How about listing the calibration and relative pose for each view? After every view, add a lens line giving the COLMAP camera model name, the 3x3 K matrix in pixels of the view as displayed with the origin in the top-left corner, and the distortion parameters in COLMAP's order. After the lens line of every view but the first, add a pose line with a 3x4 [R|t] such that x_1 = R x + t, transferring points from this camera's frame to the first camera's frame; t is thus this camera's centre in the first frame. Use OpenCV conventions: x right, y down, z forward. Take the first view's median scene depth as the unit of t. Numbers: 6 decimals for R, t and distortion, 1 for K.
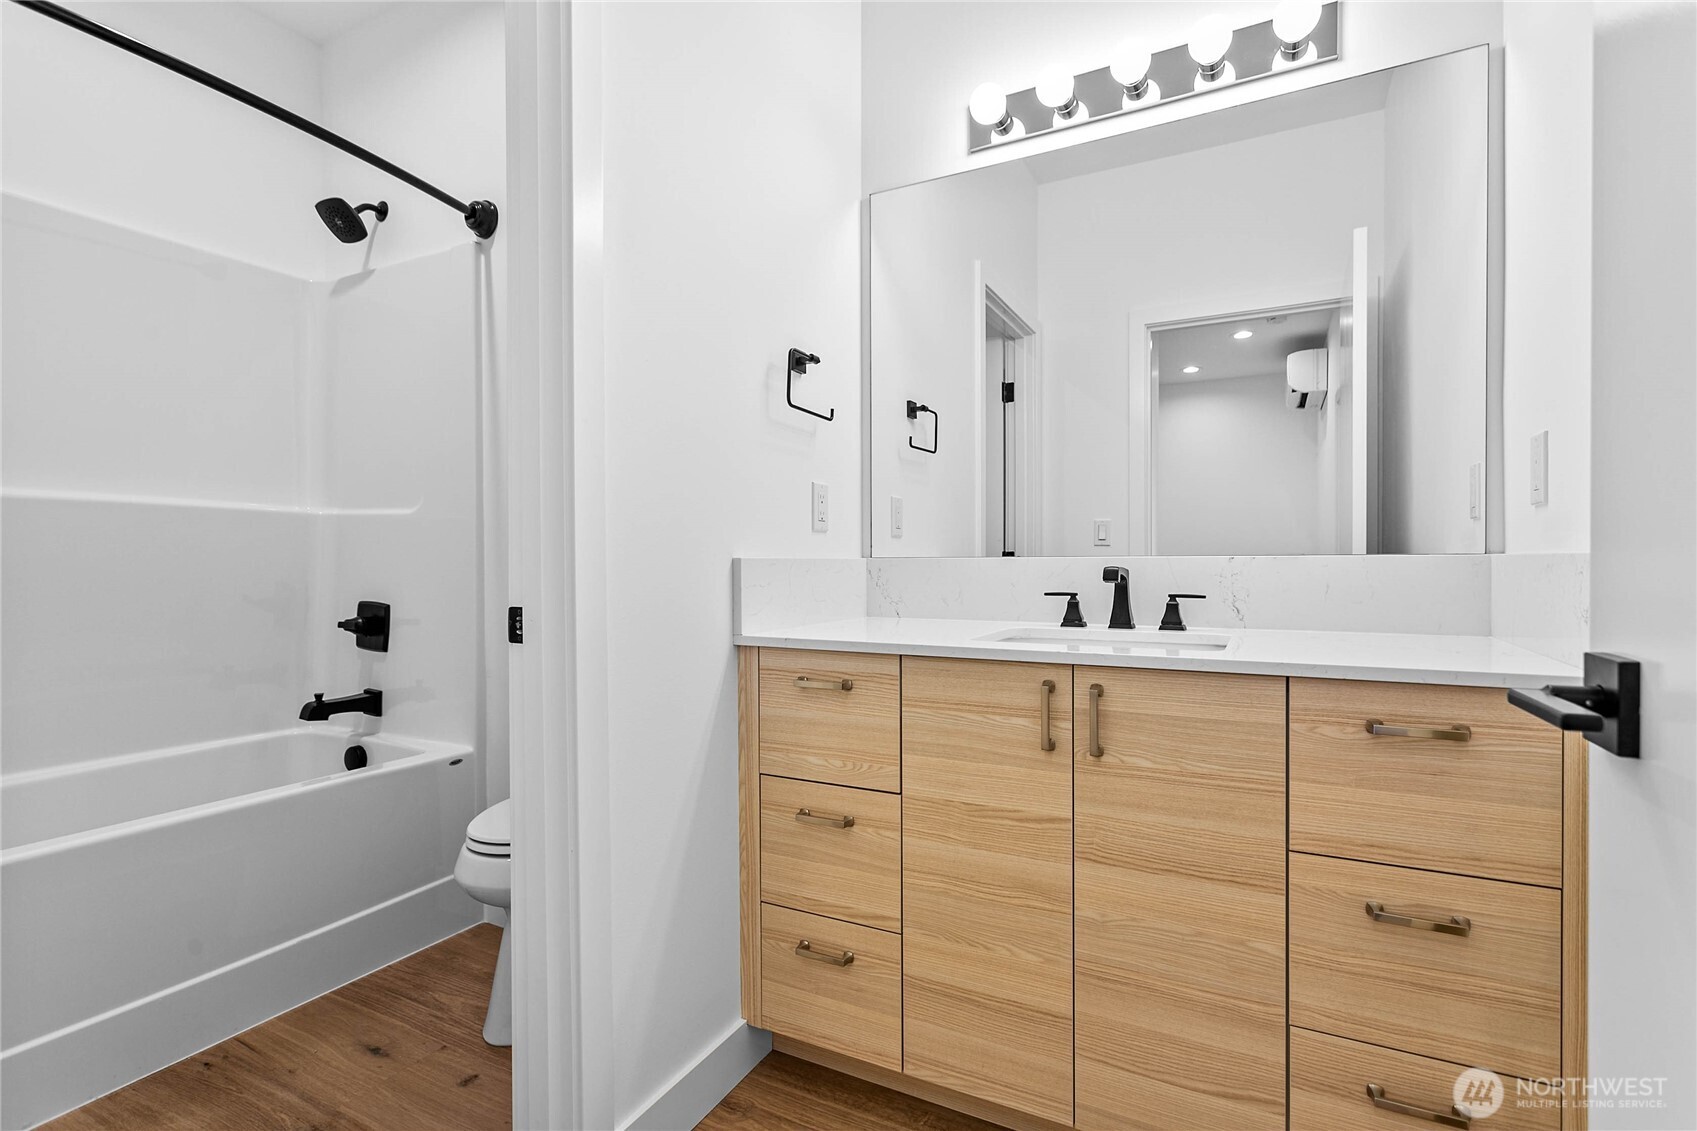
lens RADIAL K [[859.4, 0, 839.2], [0, 859.4, 557.7], [0, 0, 1]] dist [0.002659, 0.000508]
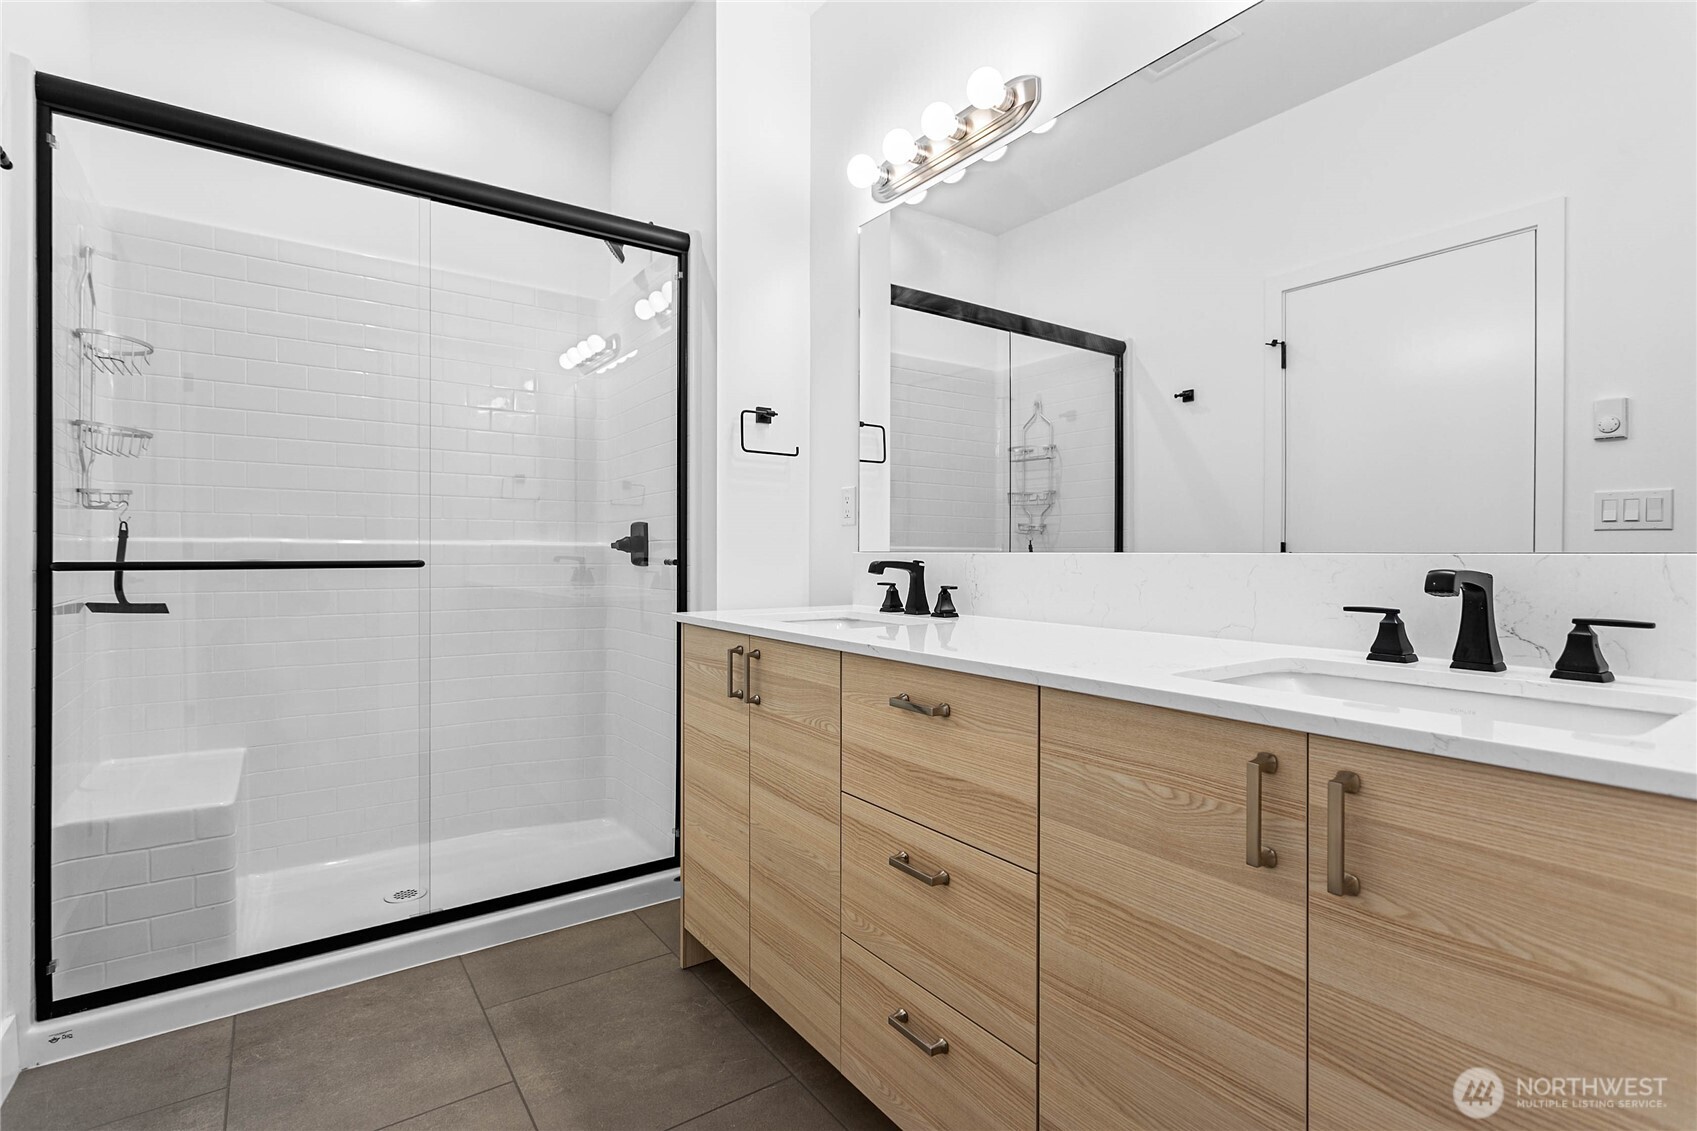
lens RADIAL K [[820.3, 0, 840.1], [0, 820.3, 559.3], [0, 0, 1]] dist [0.012587, 0.000149]
pose [[0.891457, 0.013159, -0.452914, 0.184170], [-0.008538, 0.999889, 0.012247, -0.000231], [0.453025, -0.007051, 0.891470, 0.259549]]
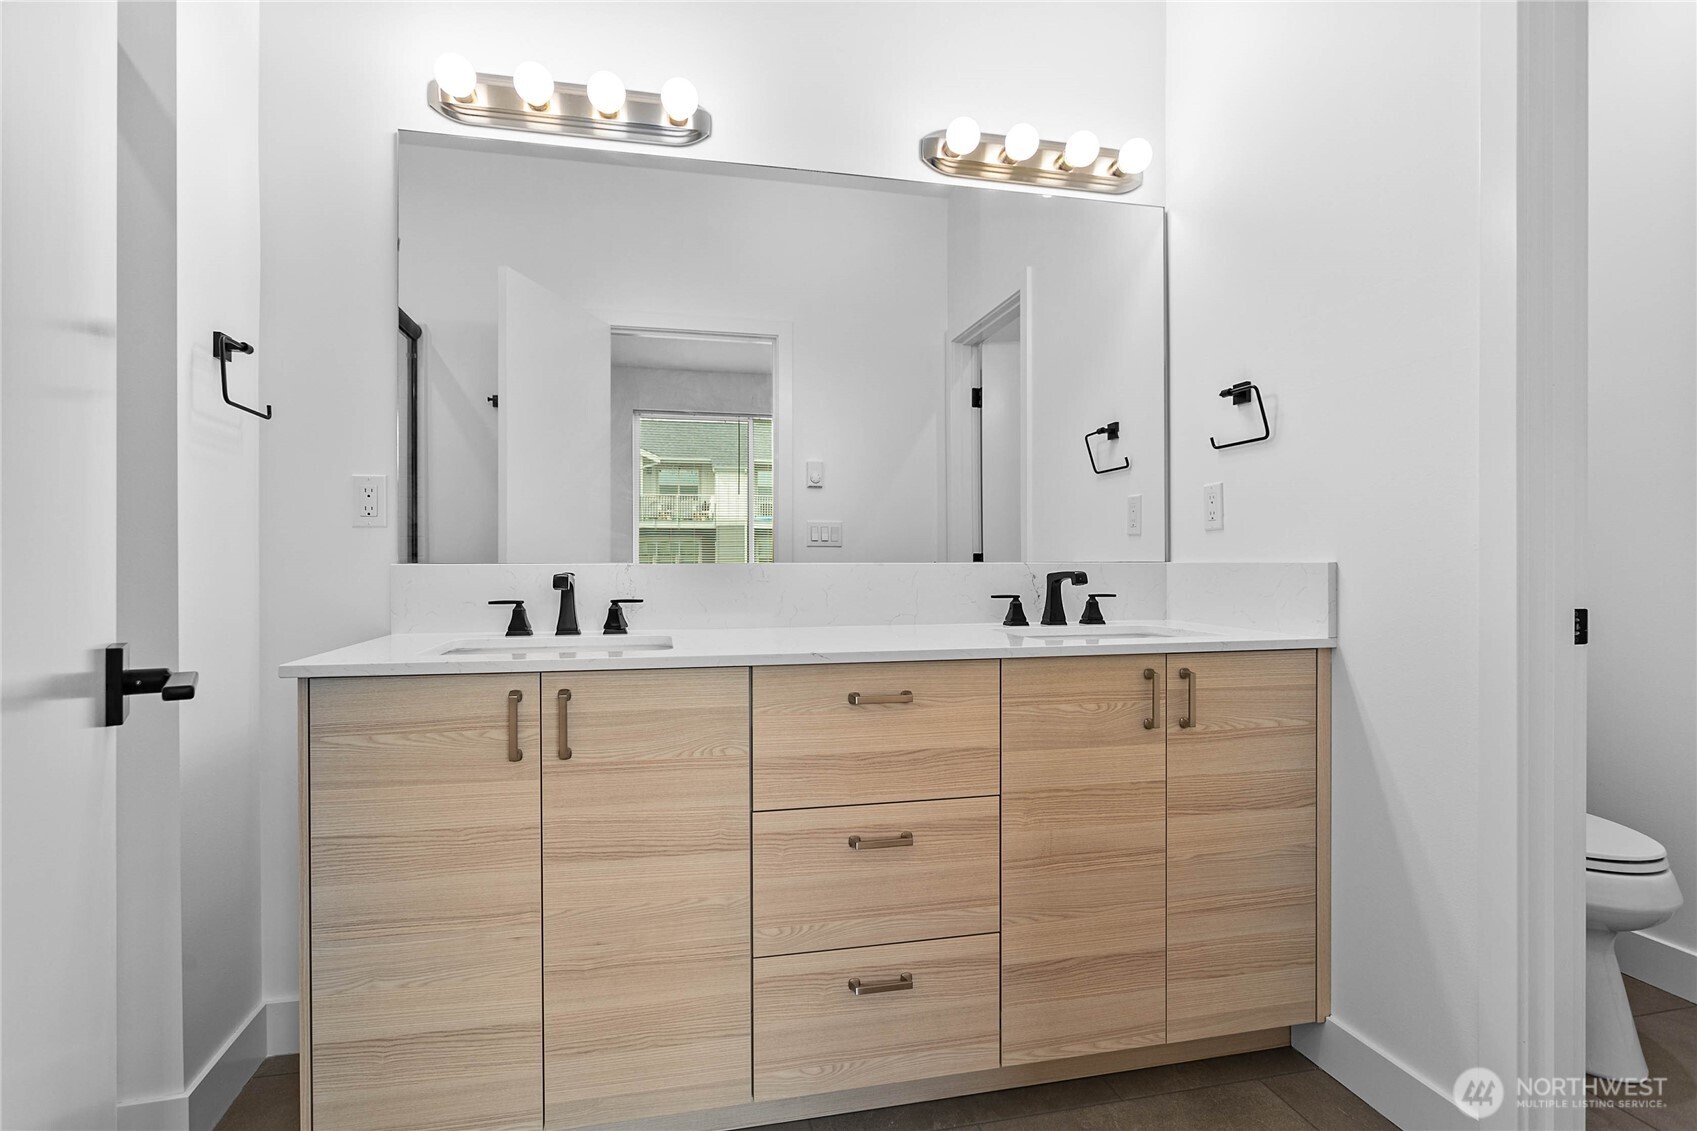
lens RADIAL K [[813.4, 0, 848.5], [0, 813.4, 565.5], [0, 0, 1]] dist [-0.004861, -0.000543]
pose [[0.756491, 0.003797, 0.653993, -0.603821], [-0.003339, 0.999993, -0.001944, 0.005367], [-0.653996, -0.000713, 0.756498, 0.335808]]
